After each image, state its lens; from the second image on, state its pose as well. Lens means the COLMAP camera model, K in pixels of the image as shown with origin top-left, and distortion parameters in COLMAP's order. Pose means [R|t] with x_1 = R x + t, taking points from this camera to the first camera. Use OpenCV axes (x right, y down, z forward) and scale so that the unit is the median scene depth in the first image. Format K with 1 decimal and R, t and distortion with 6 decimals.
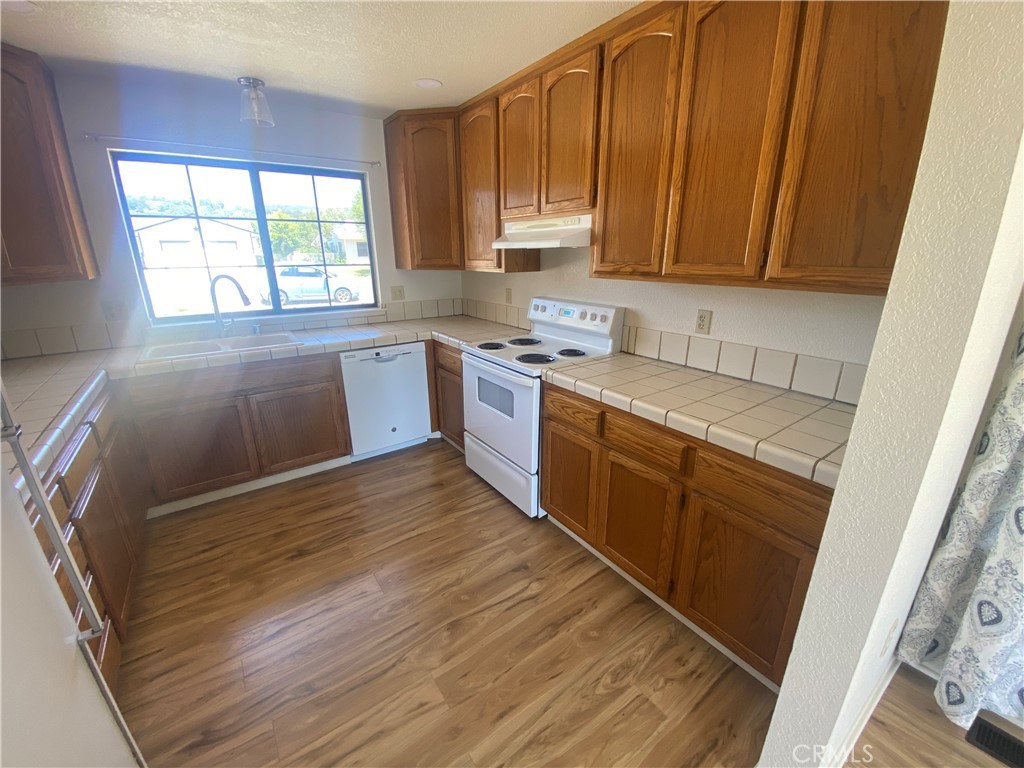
lens RADIAL K [[415.0, 0, 509.8], [0, 415.0, 382.4], [0, 0, 1]] dist [0.014995, -0.018487]
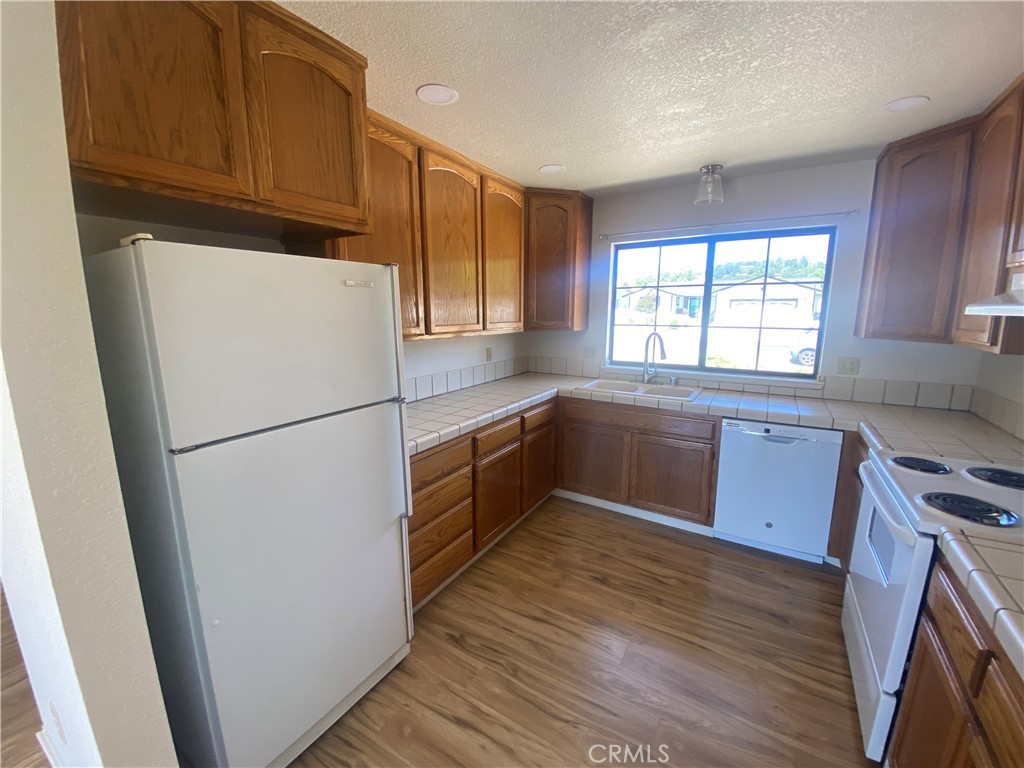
lens RADIAL K [[415.0, 0, 509.8], [0, 415.0, 382.4], [0, 0, 1]] dist [0.014995, -0.018487]
pose [[0.385433, 0.163624, -0.908113, 0.330449], [-0.279074, 0.958733, 0.054296, -0.086027], [0.879522, 0.232503, 0.415191, 0.210047]]
